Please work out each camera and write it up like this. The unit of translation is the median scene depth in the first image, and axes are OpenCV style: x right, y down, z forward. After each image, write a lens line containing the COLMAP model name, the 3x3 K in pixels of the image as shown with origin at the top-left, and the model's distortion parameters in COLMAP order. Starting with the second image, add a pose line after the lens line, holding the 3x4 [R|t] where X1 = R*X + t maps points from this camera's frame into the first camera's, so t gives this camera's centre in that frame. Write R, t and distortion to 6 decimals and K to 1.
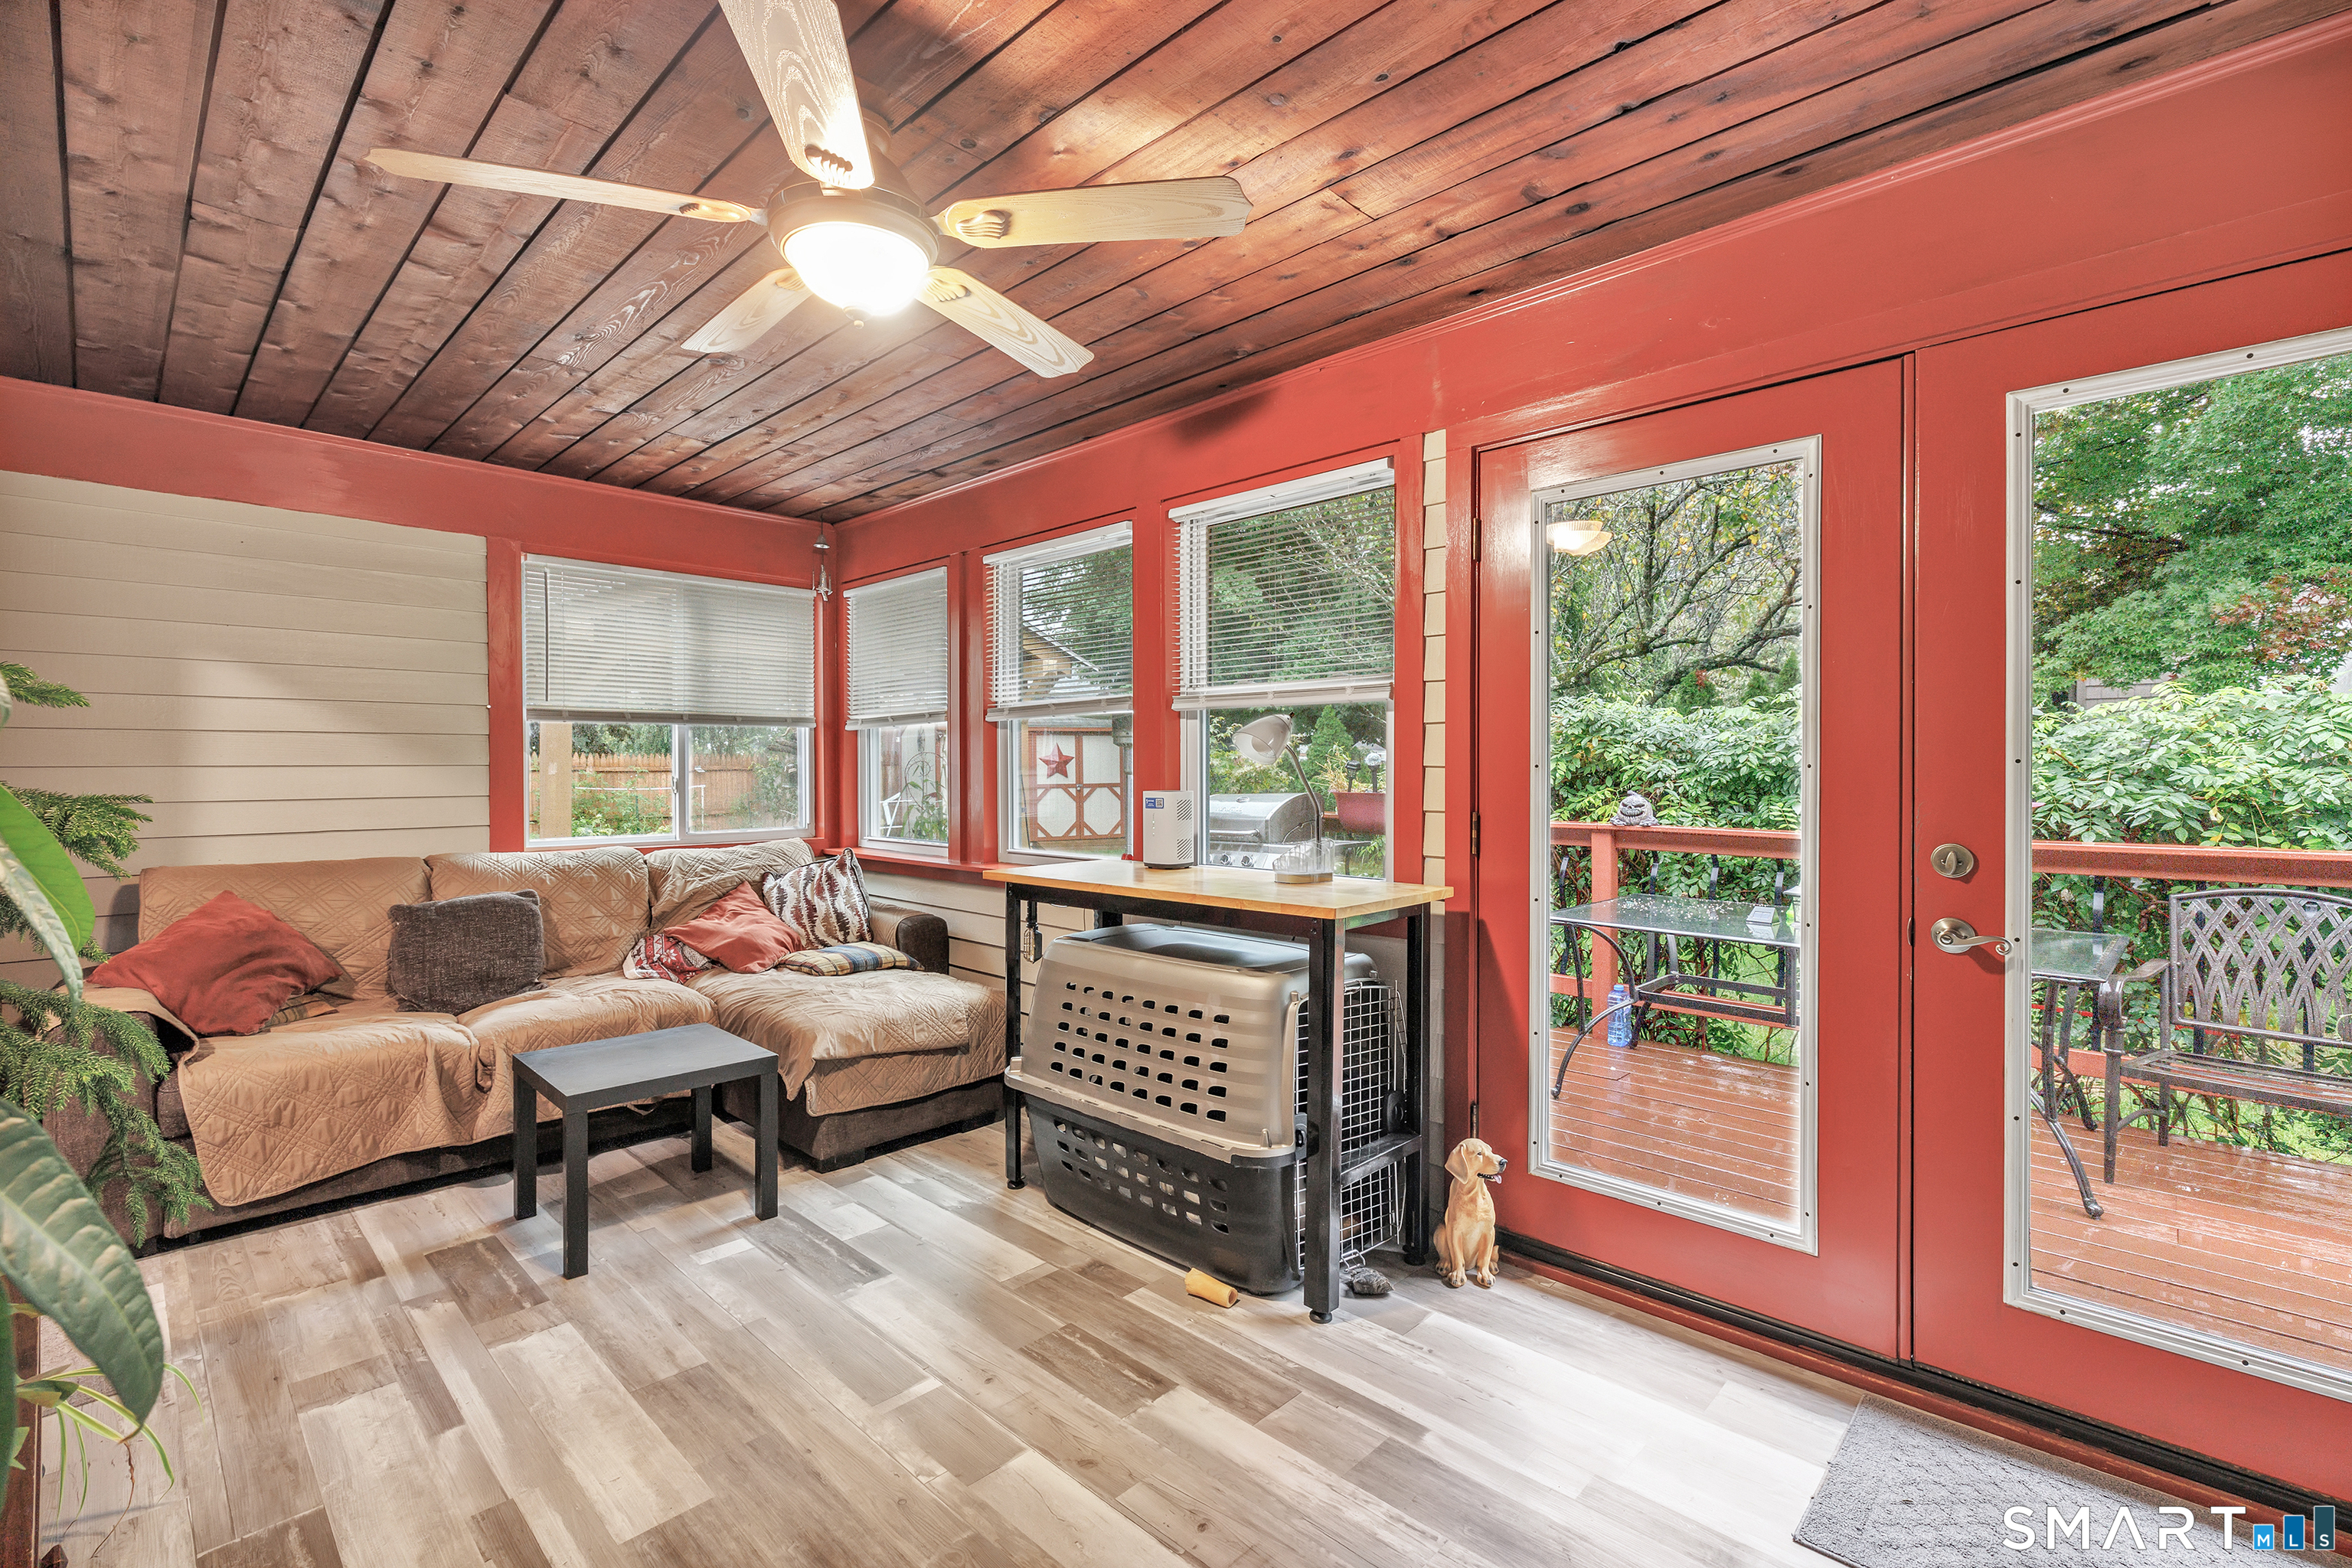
lens RADIAL K [[1055.4, 0, 1158.8], [0, 1055.4, 766.2], [0, 0, 1]] dist [0.000673, -0.000769]
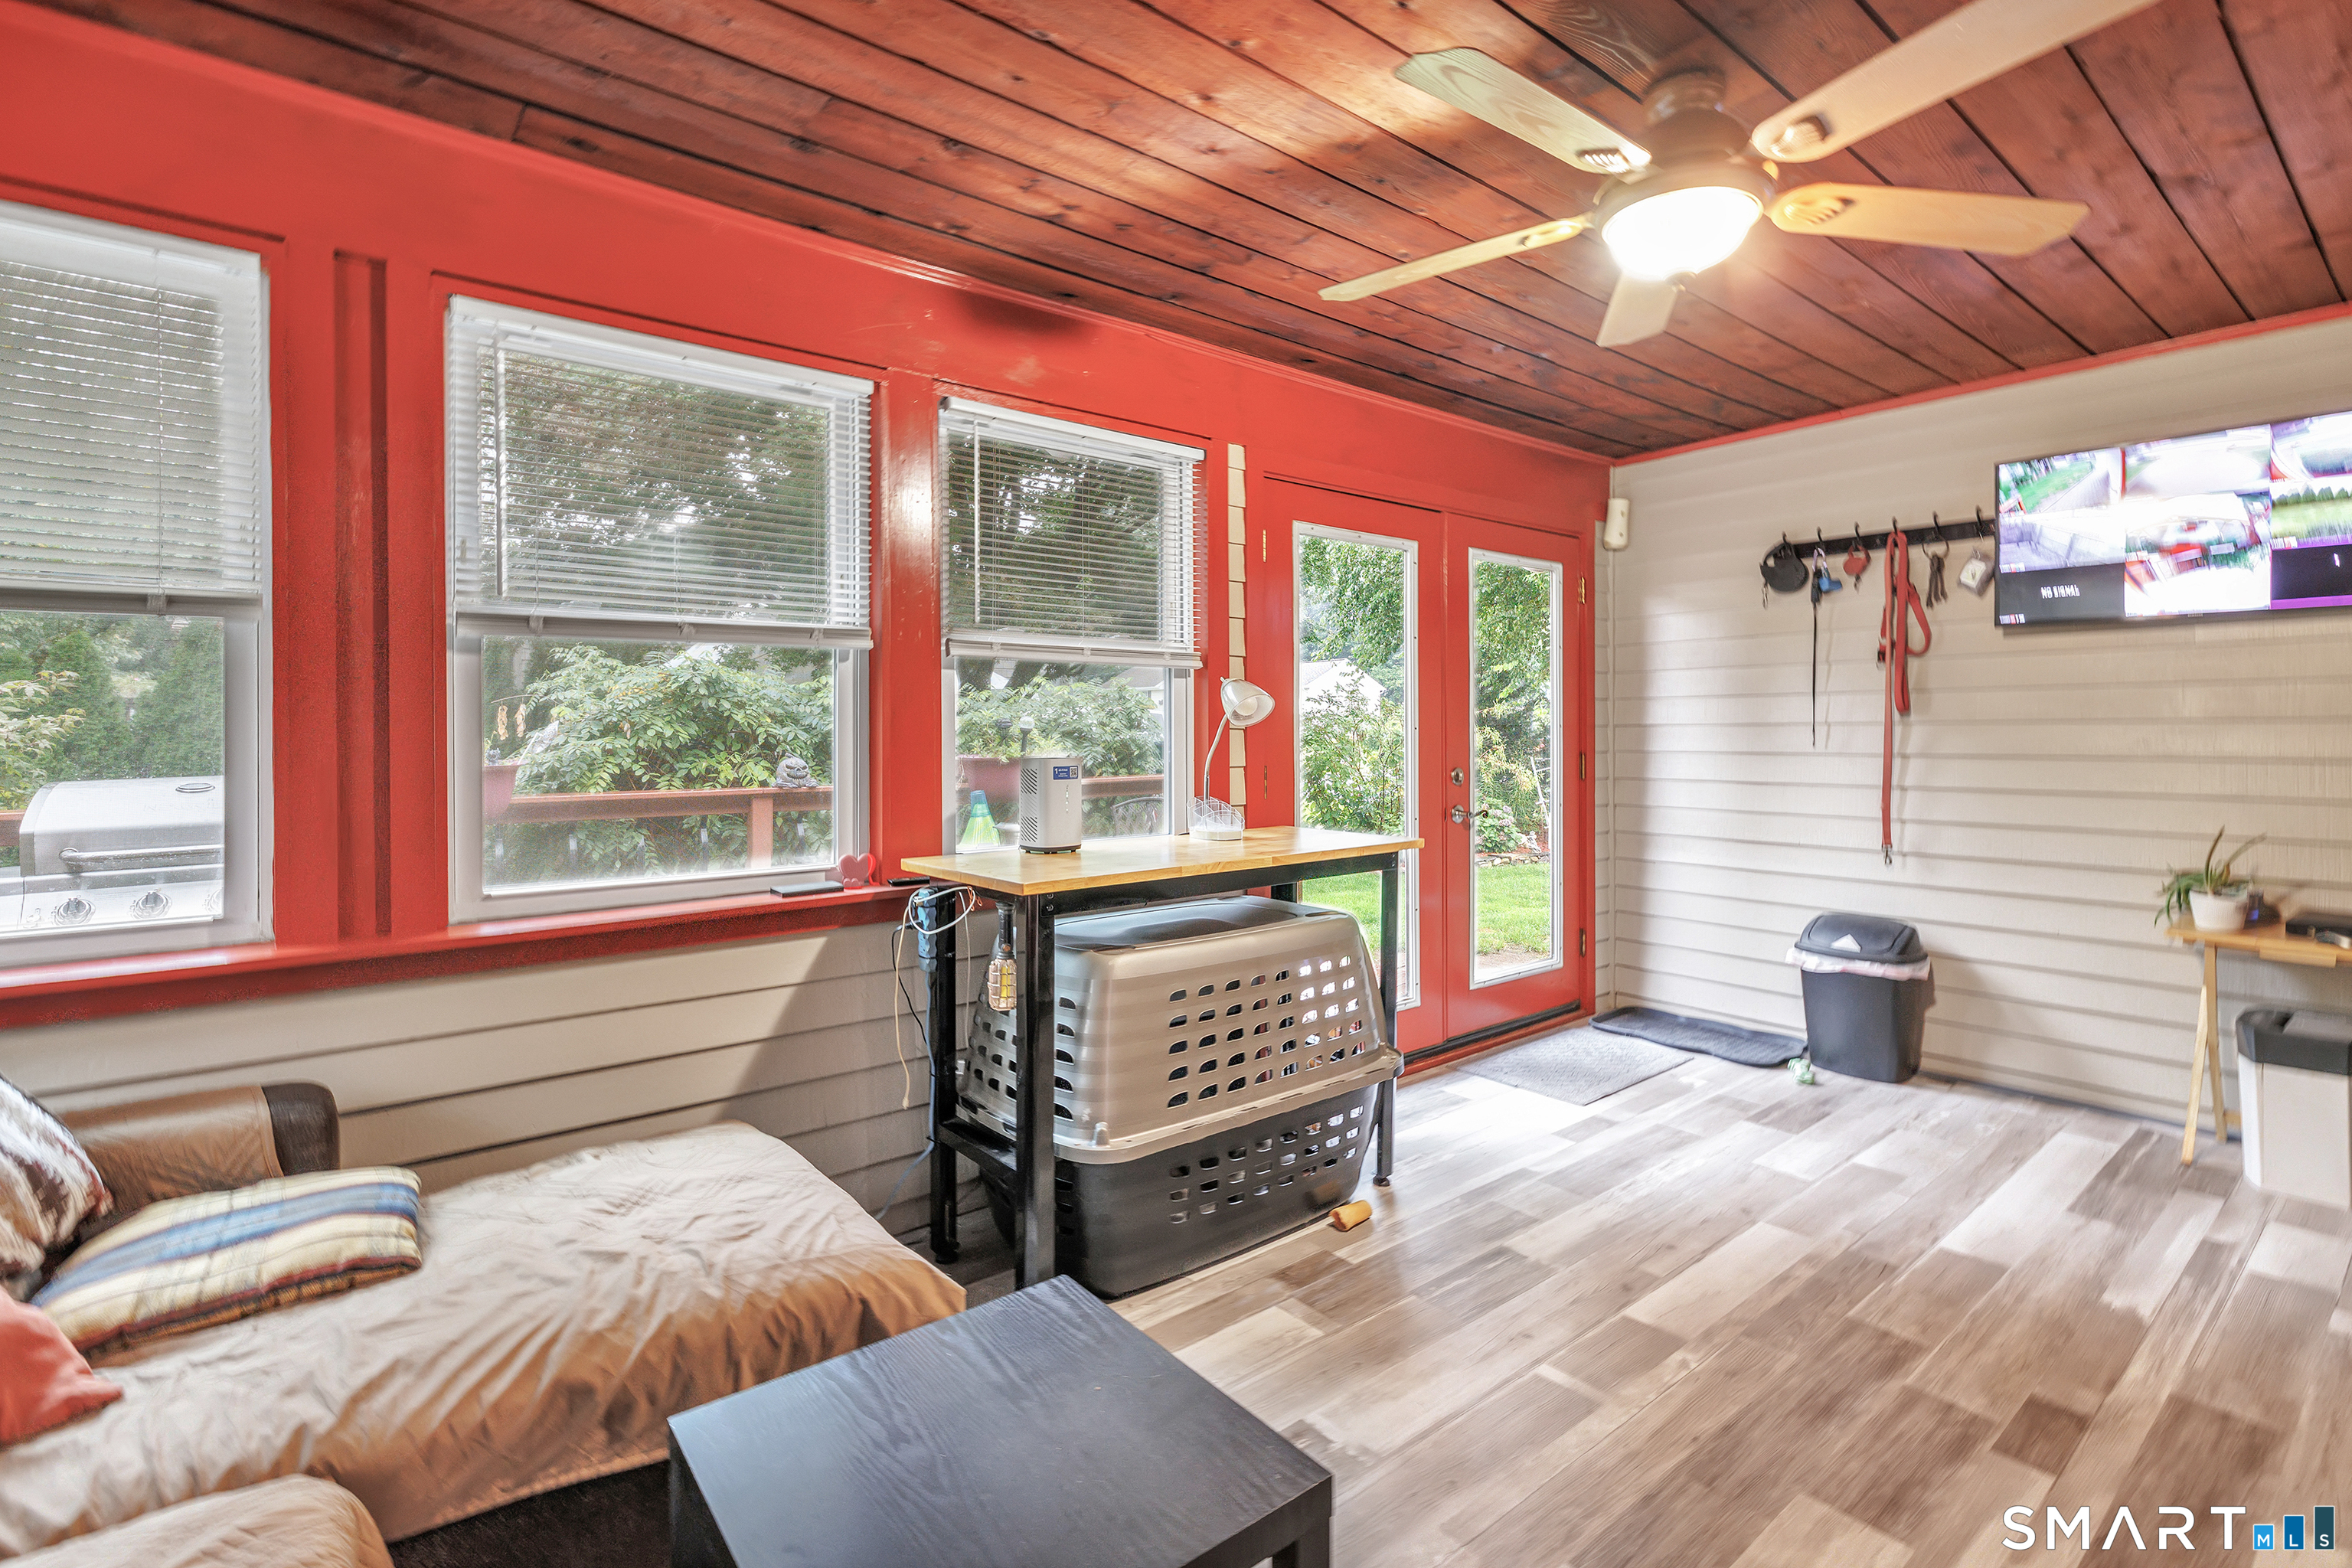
lens RADIAL K [[1055.4, 0, 1180.0], [0, 1055.4, 735.3], [0, 0, 1]] dist [0.000673, -0.000769]
pose [[0.115684, -0.001890, 0.993284, -0.832377], [0.001060, 0.999998, 0.001779, 0.005571], [-0.993286, 0.000847, 0.115685, 0.843540]]
